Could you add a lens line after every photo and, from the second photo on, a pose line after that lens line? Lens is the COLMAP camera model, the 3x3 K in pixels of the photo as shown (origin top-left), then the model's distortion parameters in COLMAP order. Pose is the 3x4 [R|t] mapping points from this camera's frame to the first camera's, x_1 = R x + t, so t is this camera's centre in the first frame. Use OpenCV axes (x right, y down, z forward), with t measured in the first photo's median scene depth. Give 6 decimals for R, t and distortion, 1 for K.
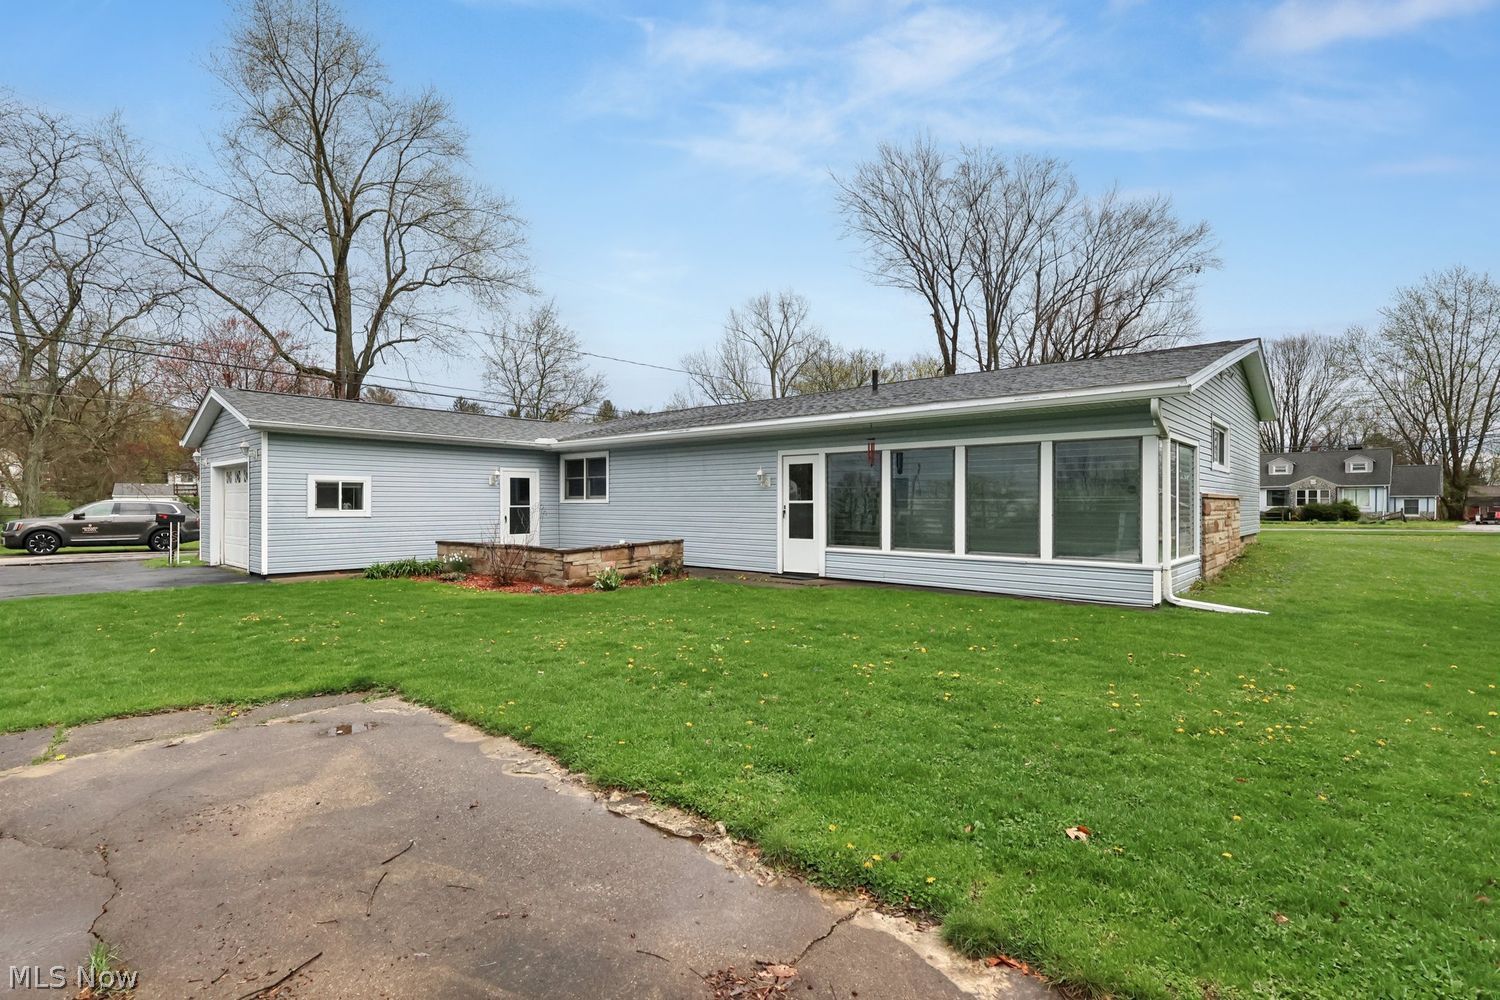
lens RADIAL K [[698.6, 0, 750.0], [0, 698.6, 500.0], [0, 0, 1]] dist [-0.001885, -0.000107]
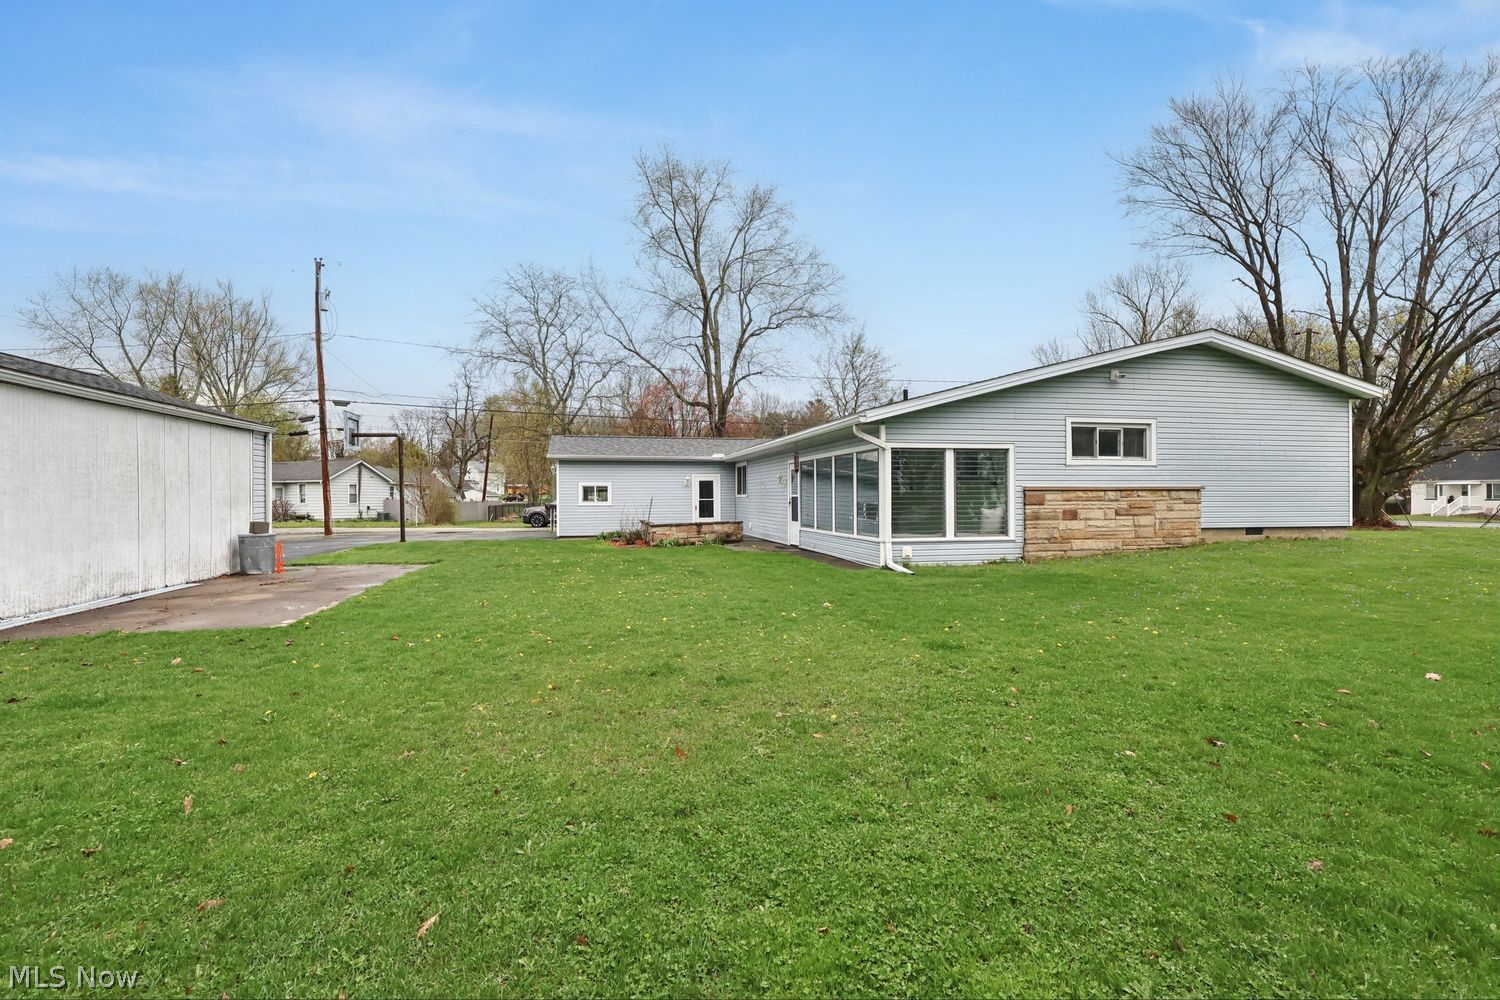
lens RADIAL K [[698.6, 0, 750.0], [0, 698.6, 500.0], [0, 0, 1]] dist [-0.001885, -0.000107]
pose [[0.805678, -0.001660, -0.592351, 0.655090], [0.007989, 0.999936, 0.008064, -0.001101], [0.592300, -0.011229, 0.805640, -0.166847]]
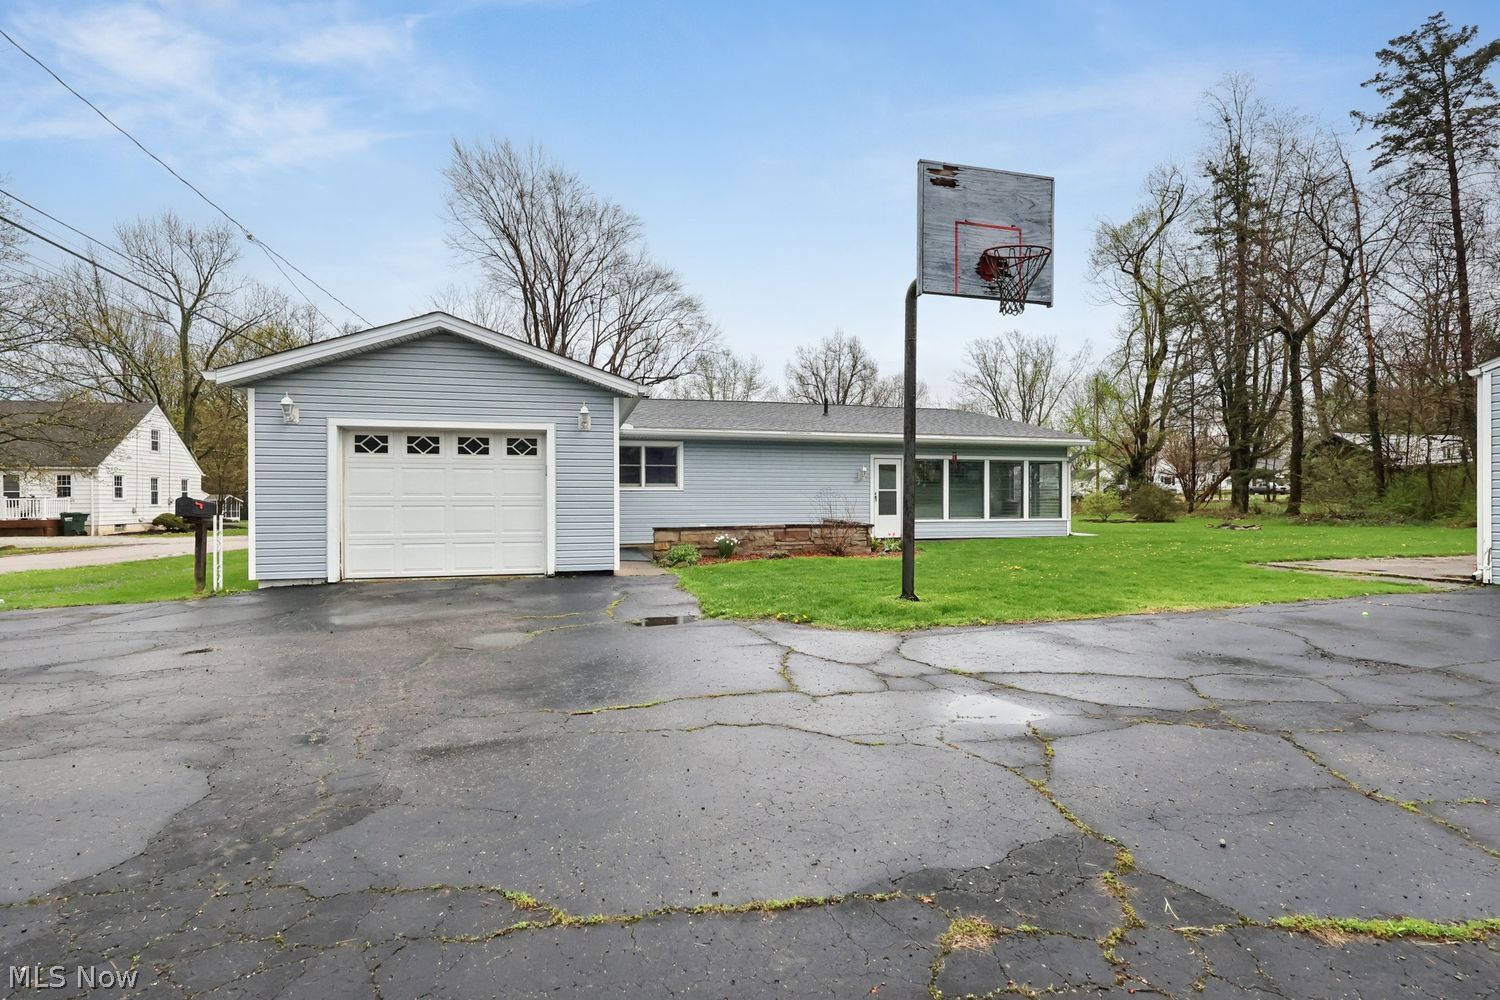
lens RADIAL K [[698.6, 0, 750.0], [0, 698.6, 500.0], [0, 0, 1]] dist [-0.001885, -0.000107]
pose [[0.593295, -0.005630, 0.804966, -0.999839], [-0.006640, 0.999907, 0.011888, 0.006281], [-0.804958, -0.012398, 0.593202, 0.270324]]
